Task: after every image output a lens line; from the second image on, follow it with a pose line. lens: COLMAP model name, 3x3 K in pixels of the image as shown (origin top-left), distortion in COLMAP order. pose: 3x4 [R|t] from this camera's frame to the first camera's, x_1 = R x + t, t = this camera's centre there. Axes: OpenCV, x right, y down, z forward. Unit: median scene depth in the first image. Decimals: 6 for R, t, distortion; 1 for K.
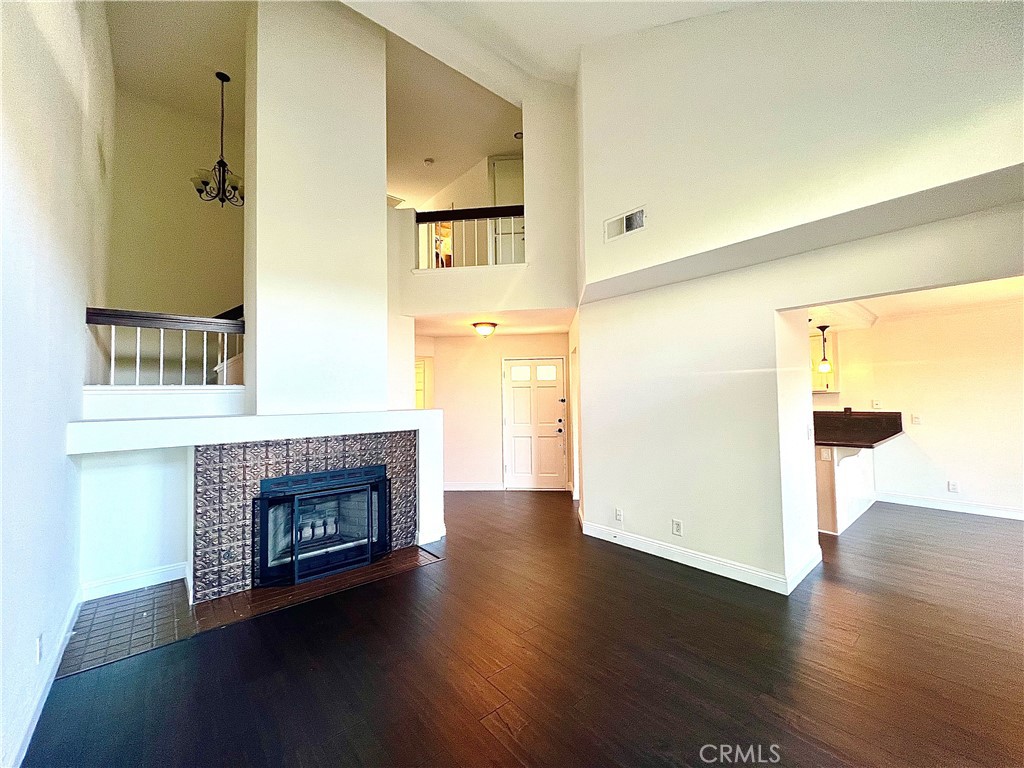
lens RADIAL K [[411.2, 0, 512.2], [0, 411.2, 382.6], [0, 0, 1]] dist [0.000178, -0.000109]
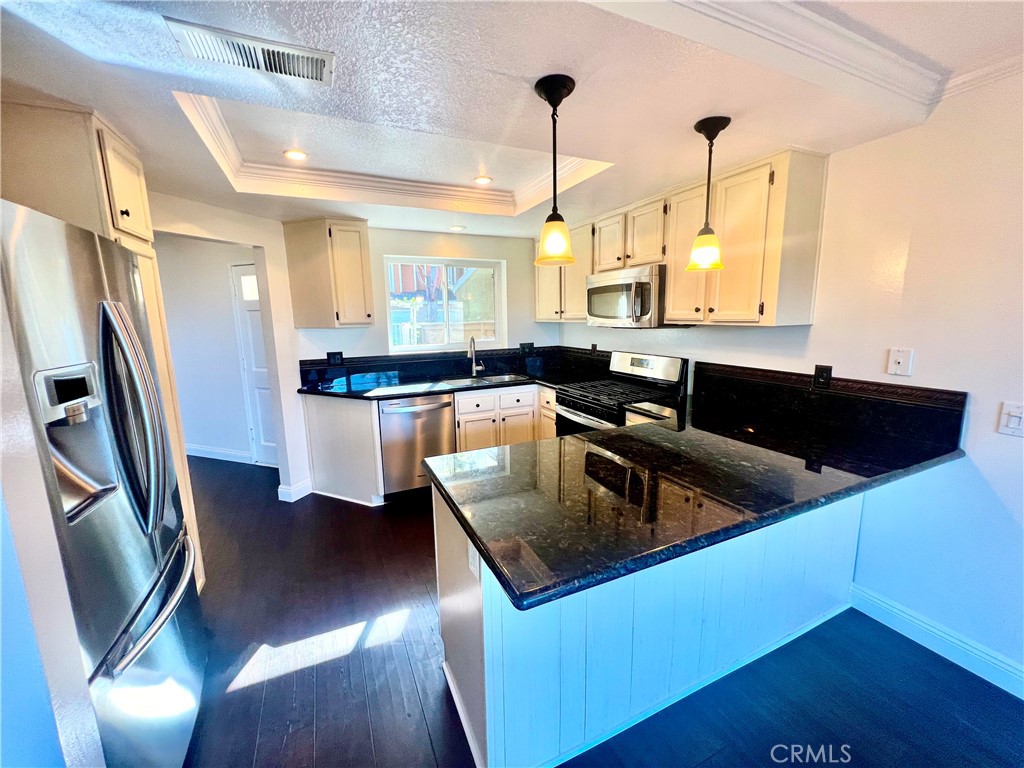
lens RADIAL K [[411.2, 0, 512.5], [0, 411.2, 383.2], [0, 0, 1]] dist [0.000178, -0.000109]
pose [[0.961579, 0.043573, -0.271048, 0.670895], [0.012147, 0.979604, 0.200571, -0.003243], [0.274259, -0.196157, 0.941437, 0.586639]]
